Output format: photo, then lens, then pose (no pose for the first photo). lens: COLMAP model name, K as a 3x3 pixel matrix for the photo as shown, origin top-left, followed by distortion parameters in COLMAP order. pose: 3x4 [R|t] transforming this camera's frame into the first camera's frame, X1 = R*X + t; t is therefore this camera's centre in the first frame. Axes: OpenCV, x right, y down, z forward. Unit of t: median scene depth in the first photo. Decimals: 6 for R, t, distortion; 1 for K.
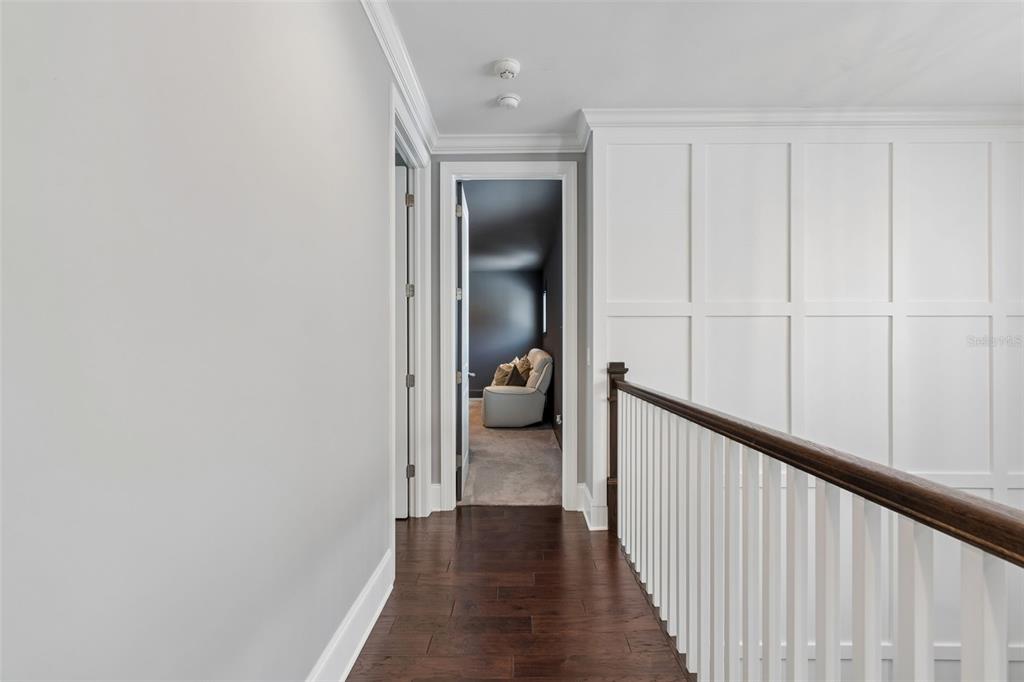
lens RADIAL K [[457.3, 0, 517.8], [0, 457.3, 342.7], [0, 0, 1]] dist [0.002959, 0.000513]
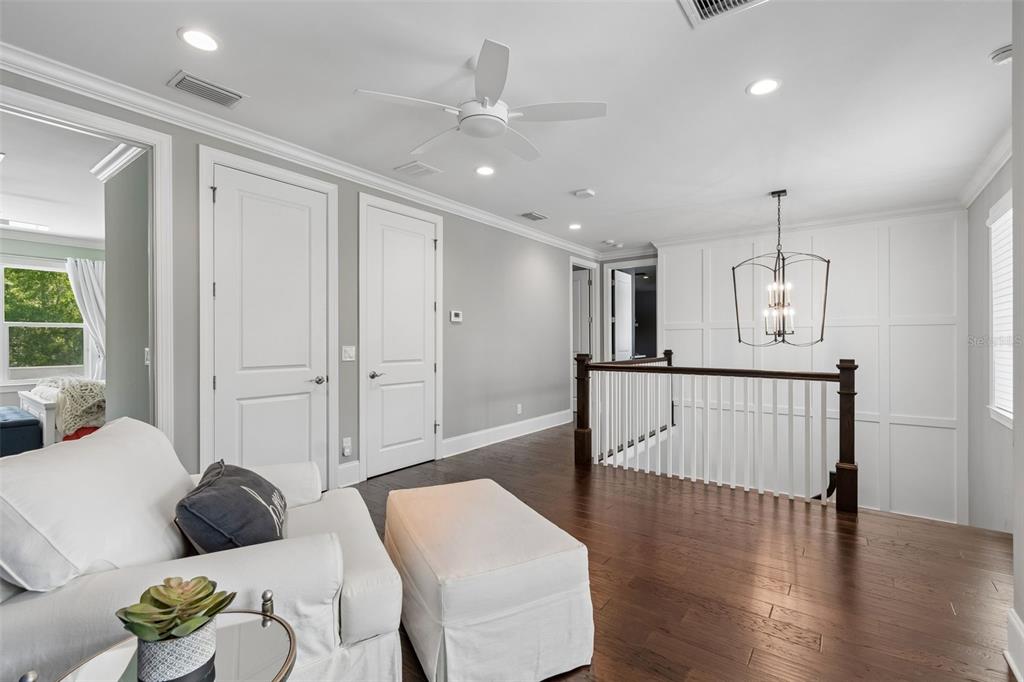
lens RADIAL K [[457.3, 0, 514.0], [0, 457.3, 341.4], [0, 0, 1]] dist [0.002959, 0.000513]
pose [[0.797835, -0.000585, -0.602876, 0.961952], [0.001208, 0.999999, 0.000628, 0.000715], [0.602875, -0.001230, 0.797835, -1.261592]]
